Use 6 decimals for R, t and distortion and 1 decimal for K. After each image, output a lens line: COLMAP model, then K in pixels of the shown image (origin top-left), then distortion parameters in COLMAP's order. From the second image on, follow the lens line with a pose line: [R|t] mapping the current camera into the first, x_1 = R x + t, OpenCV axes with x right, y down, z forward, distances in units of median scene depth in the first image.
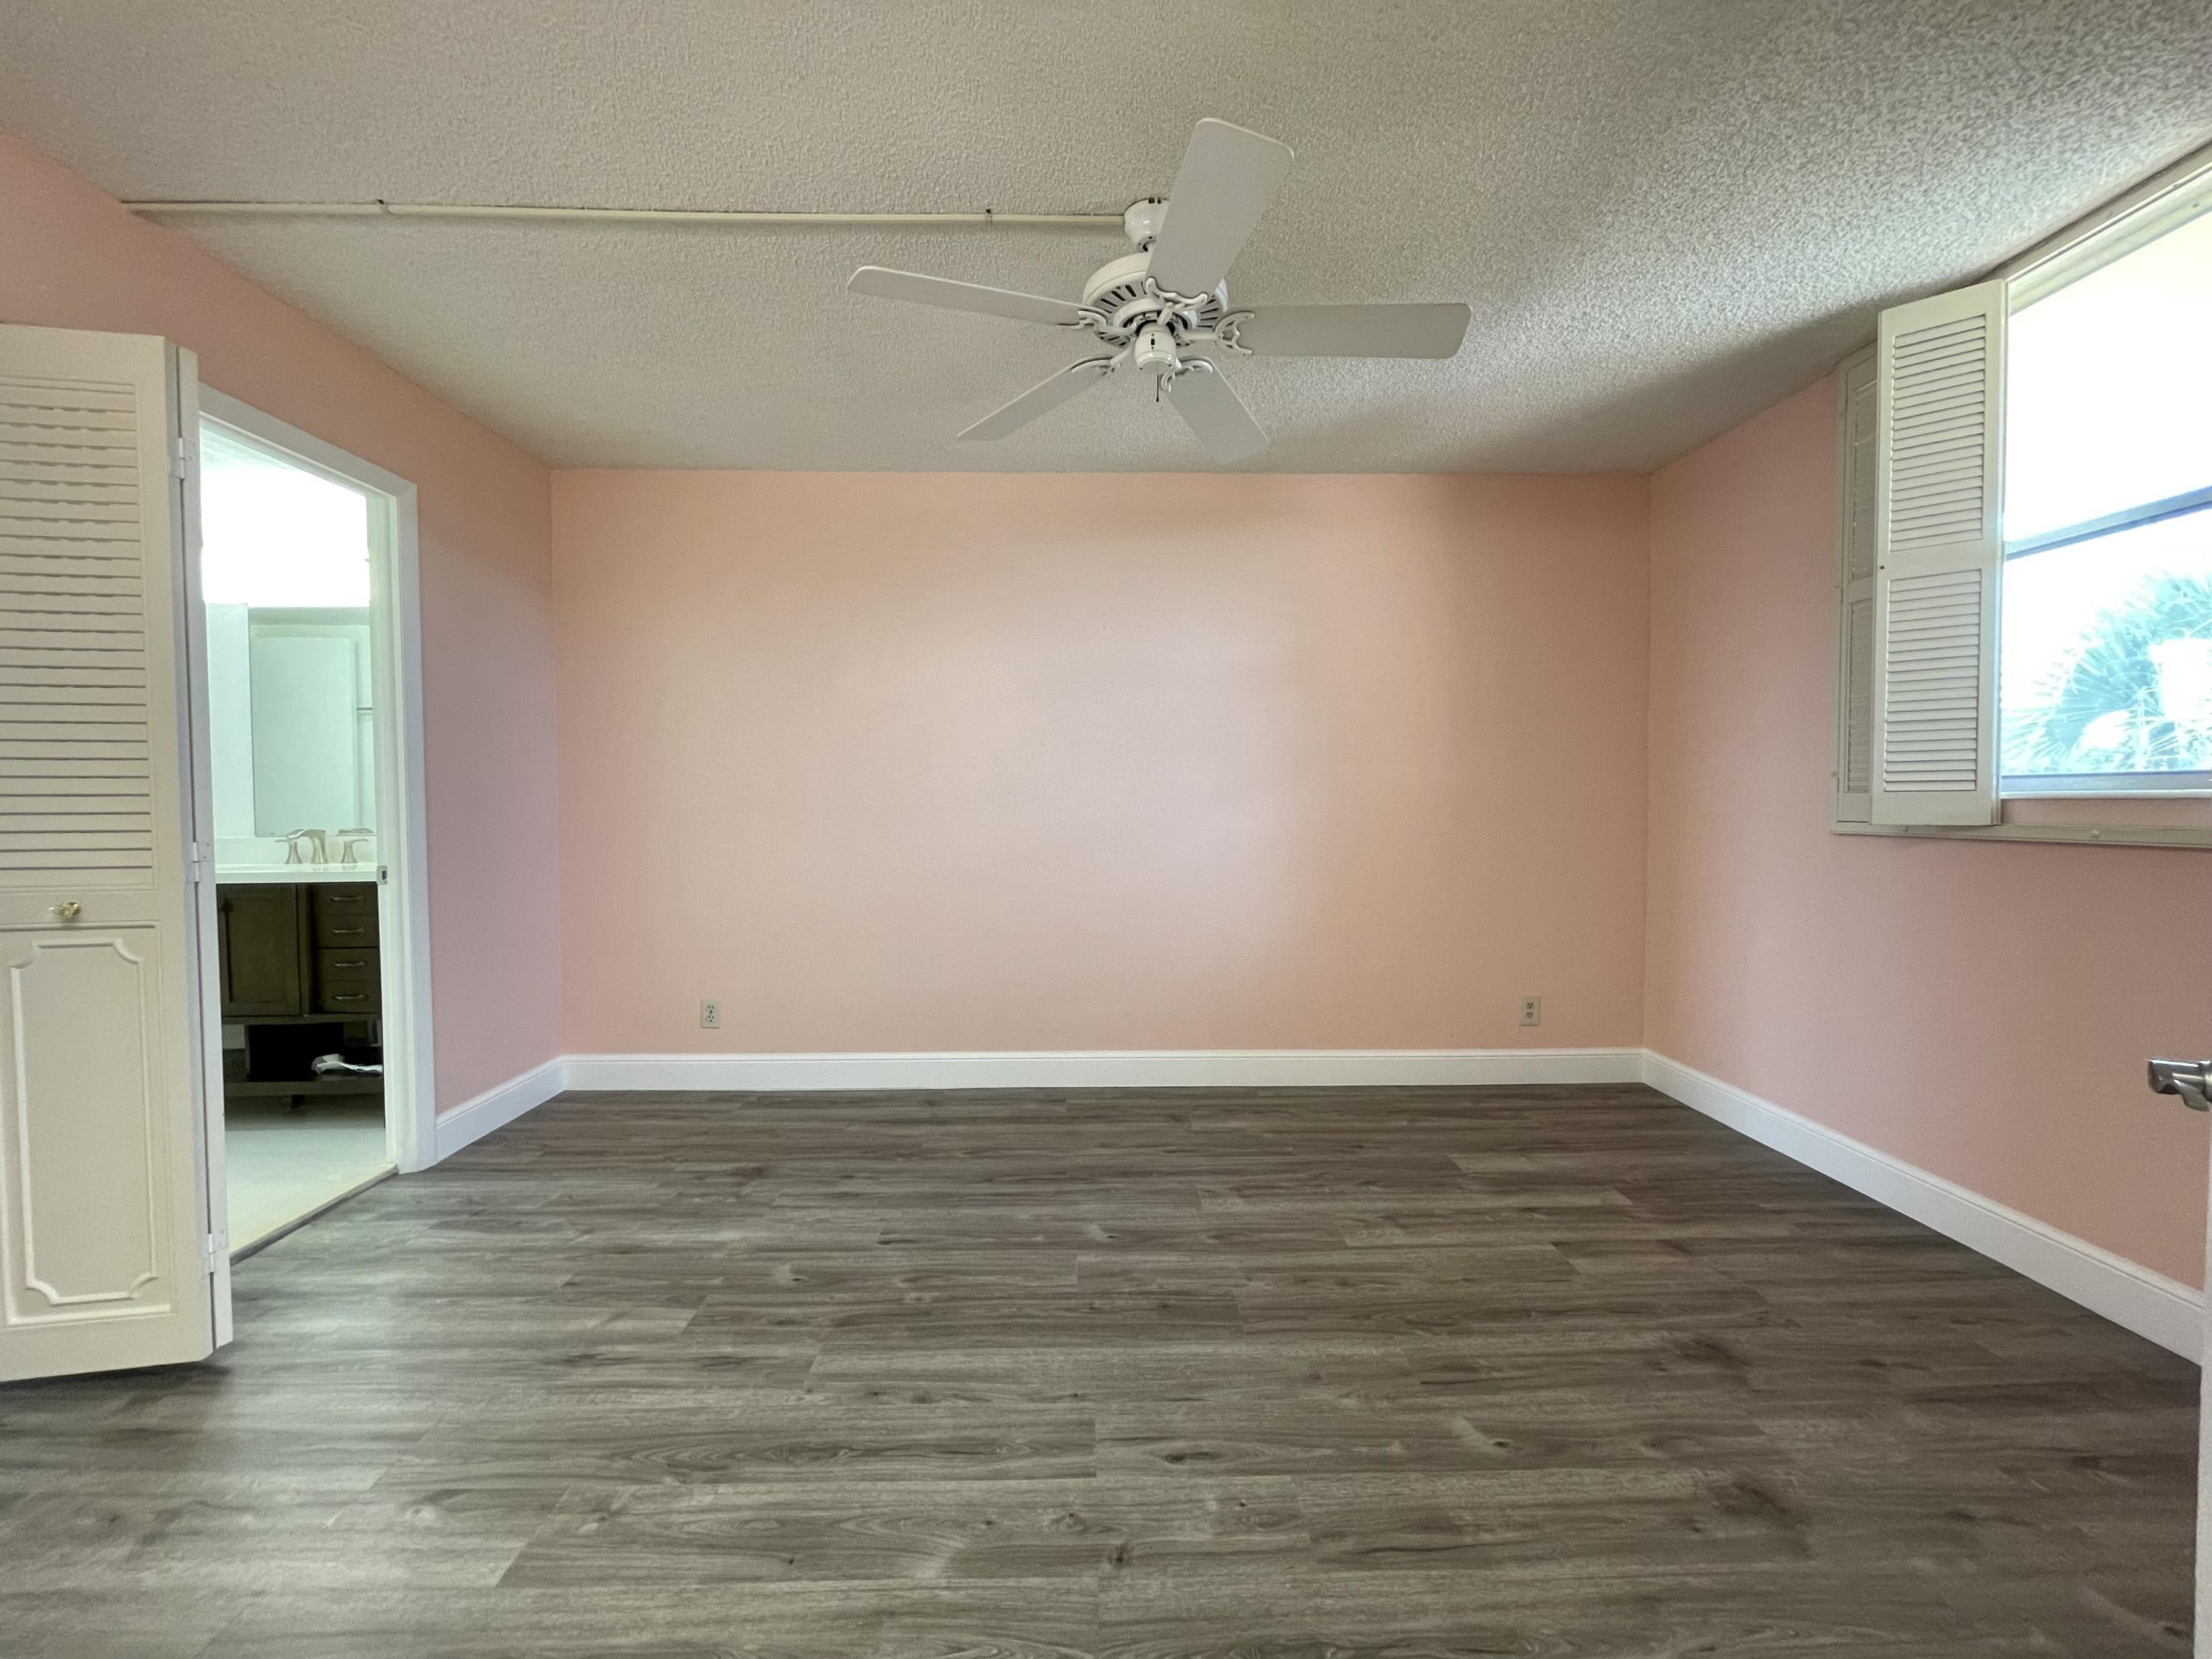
lens RADIAL K [[883.5, 0, 1106.0], [0, 883.5, 829.5], [0, 0, 1]] dist [0.001730, 0.000497]
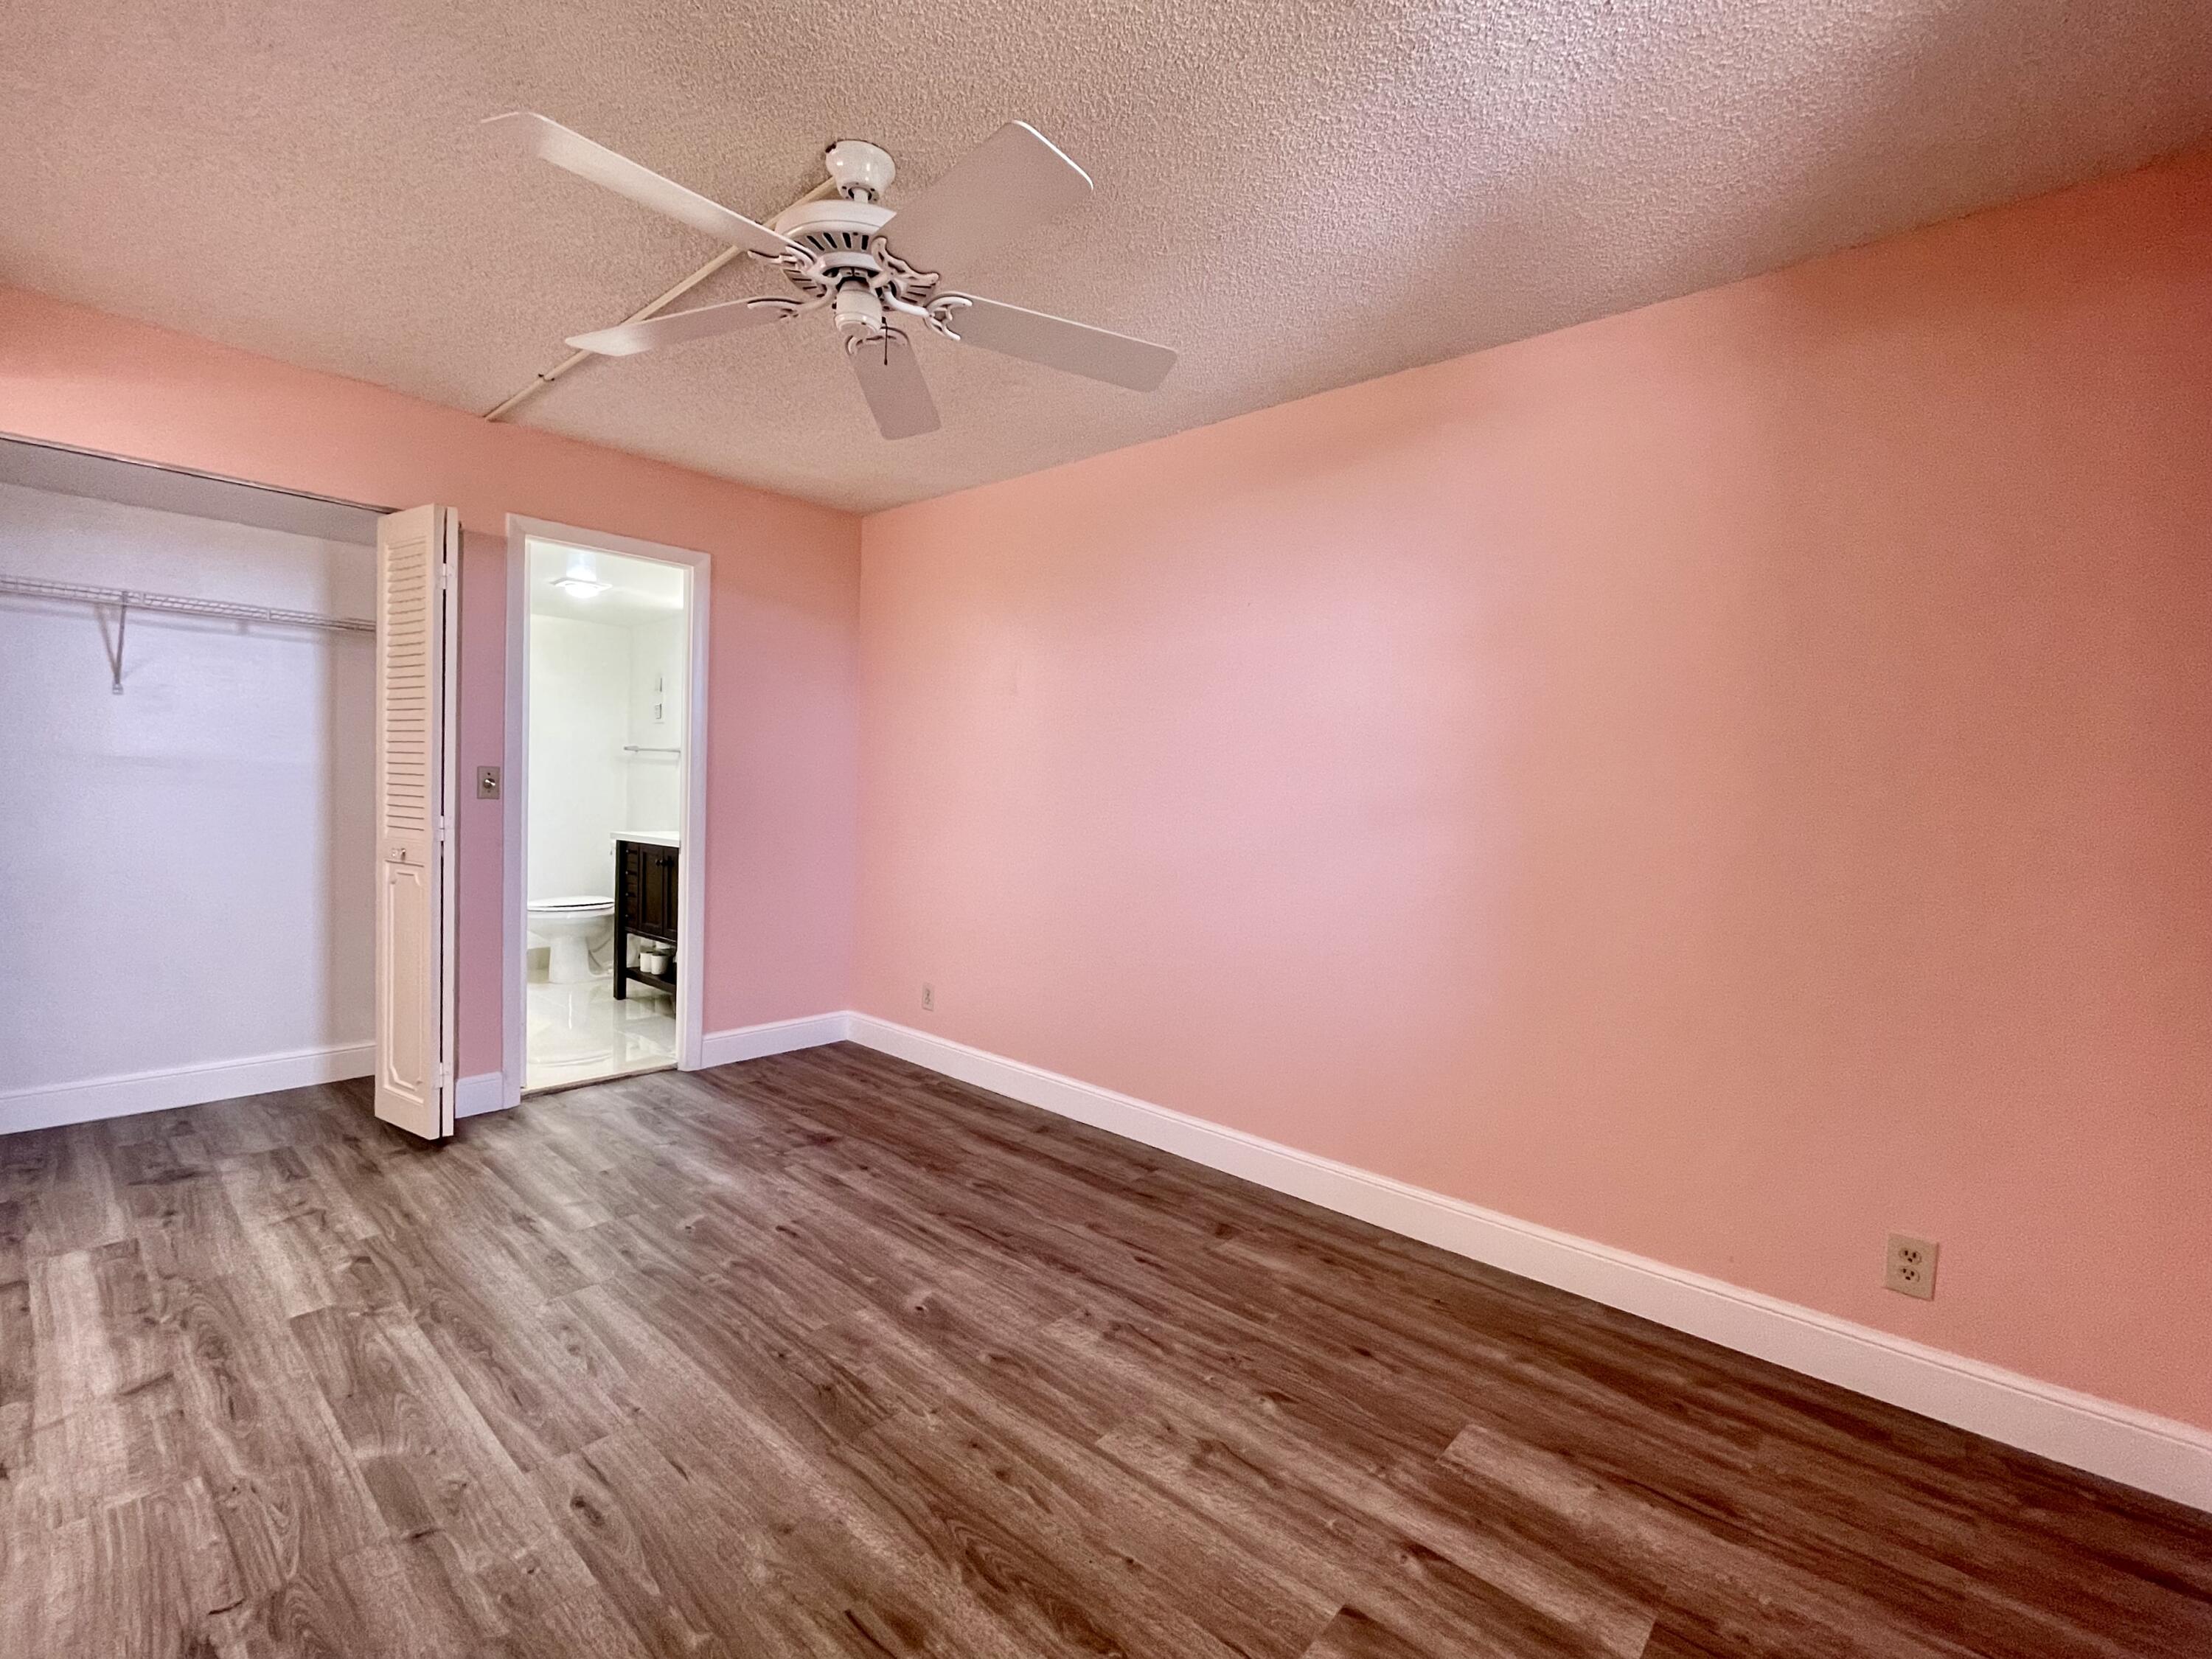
lens RADIAL K [[982.6, 0, 1100.7], [0, 982.6, 830.6], [0, 0, 1]] dist [-0.004278, 0.007147]
pose [[0.723922, 0.053442, -0.687809, 0.748217], [-0.053889, 0.998329, 0.020850, -0.047719], [0.687774, 0.021972, 0.725592, 0.373628]]
